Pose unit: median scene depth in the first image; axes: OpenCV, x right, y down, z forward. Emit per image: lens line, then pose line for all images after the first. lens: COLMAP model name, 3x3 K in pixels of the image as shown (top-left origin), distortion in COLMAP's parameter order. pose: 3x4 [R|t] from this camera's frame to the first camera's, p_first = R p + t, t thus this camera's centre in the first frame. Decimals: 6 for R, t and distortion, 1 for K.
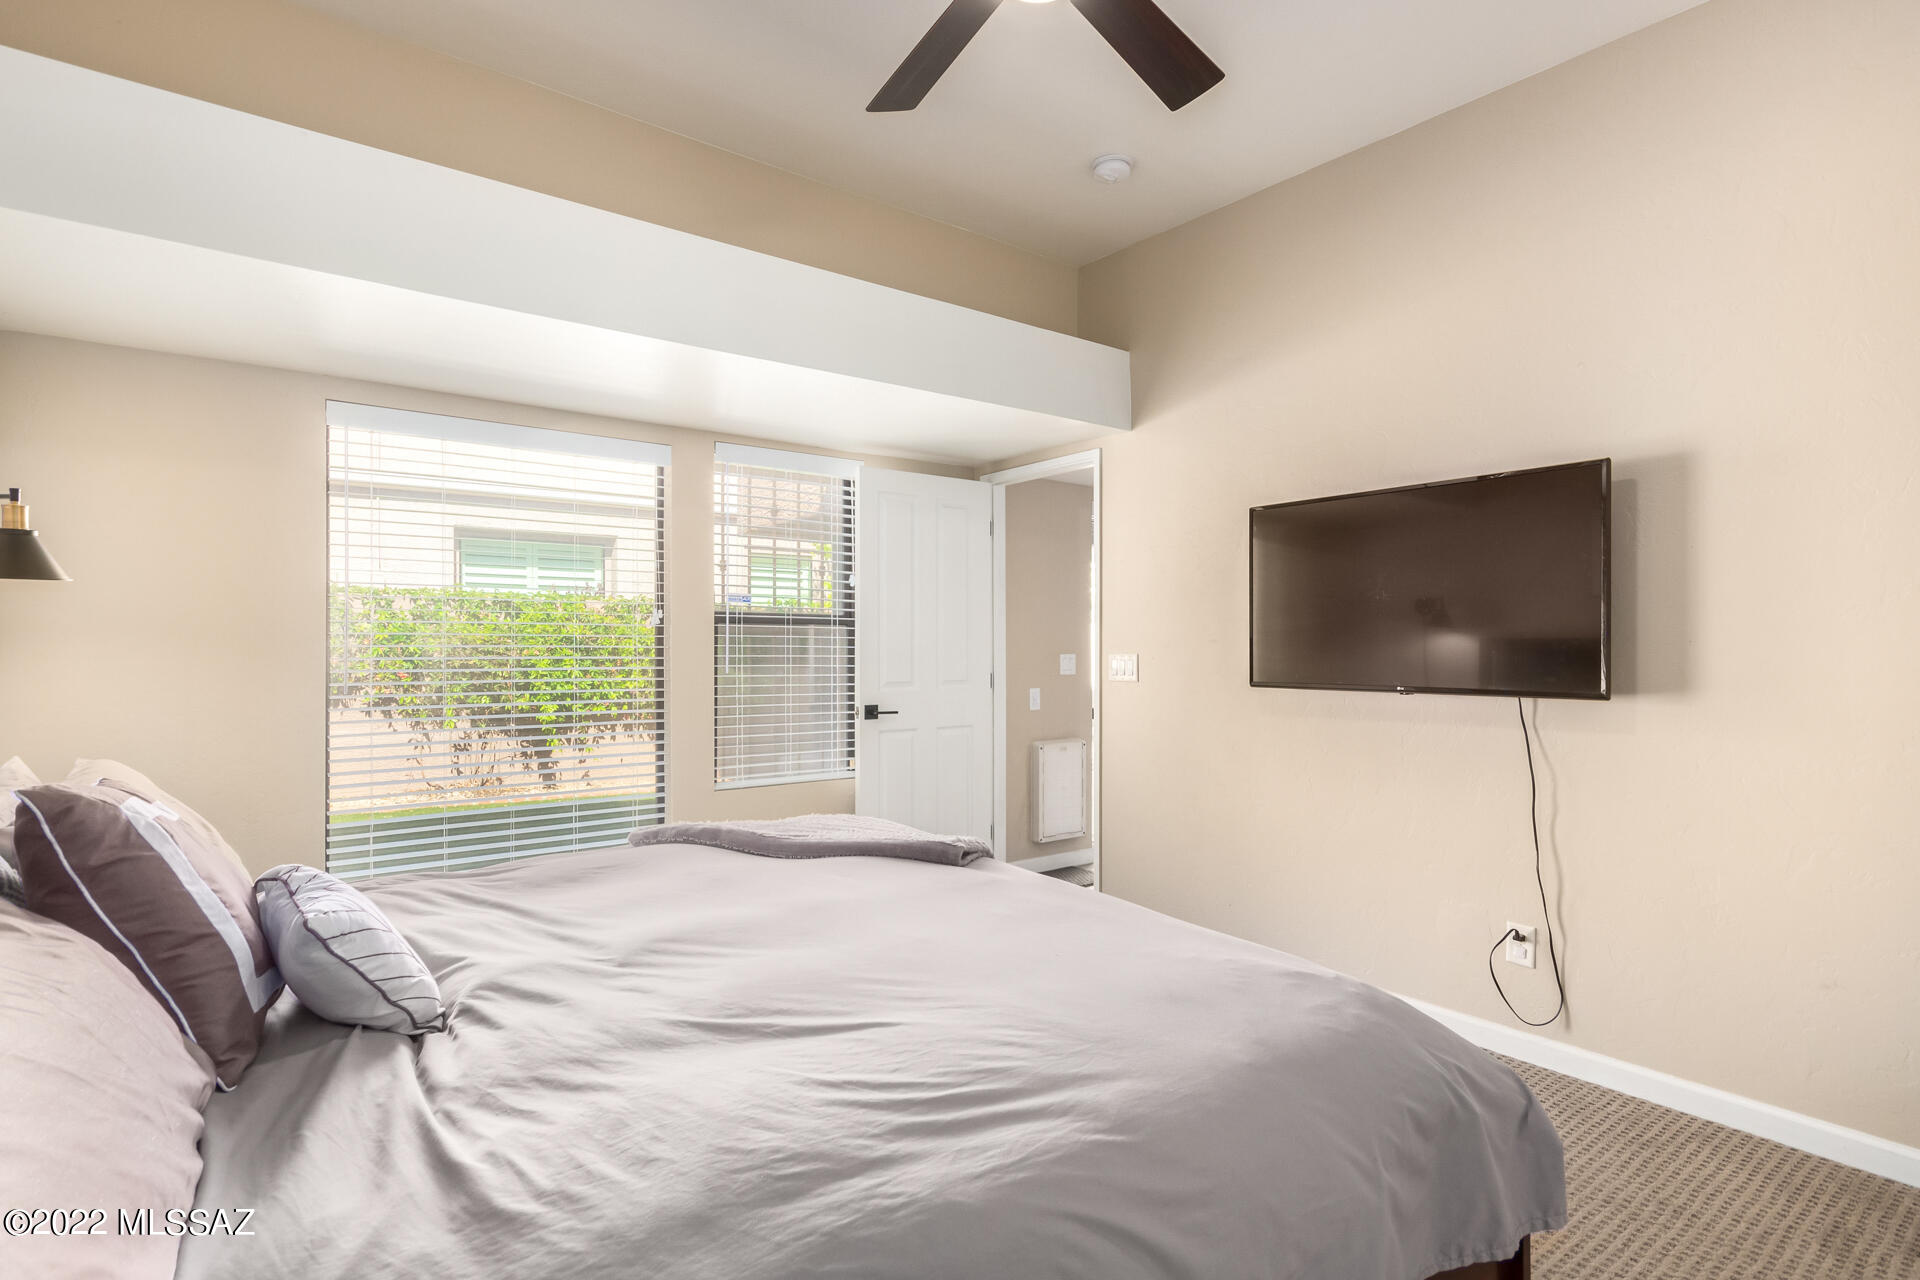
lens RADIAL K [[902.6, 0, 966.8], [0, 902.6, 641.9], [0, 0, 1]] dist [0.004528, -0.000945]
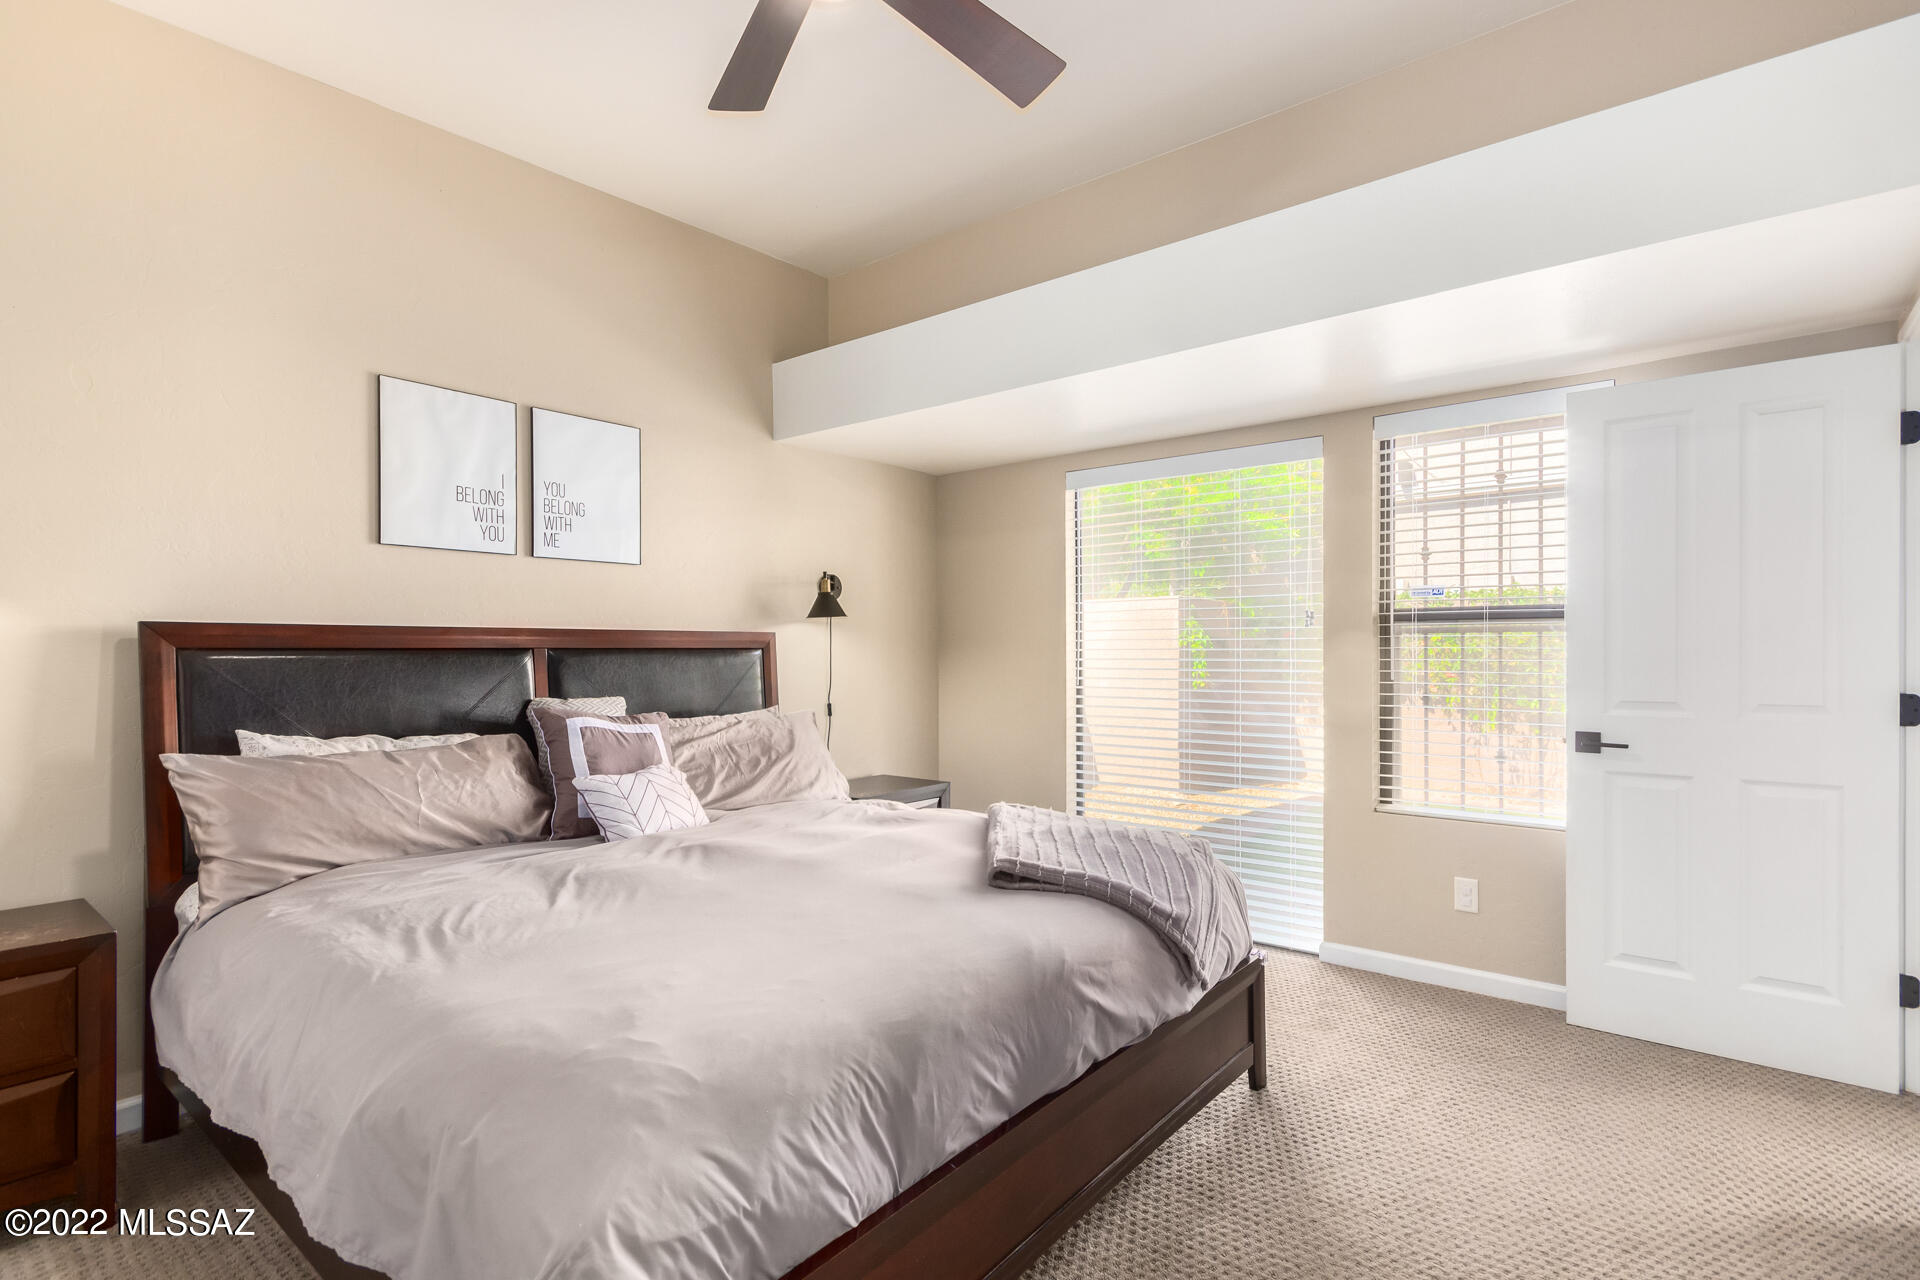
lens RADIAL K [[902.6, 0, 964.8], [0, 902.6, 653.5], [0, 0, 1]] dist [0.004528, -0.000945]
pose [[0.274714, -0.000187, -0.961526, 1.406696], [0.009115, 0.999956, 0.002410, 0.010908], [0.961483, -0.009426, 0.274704, 1.150476]]
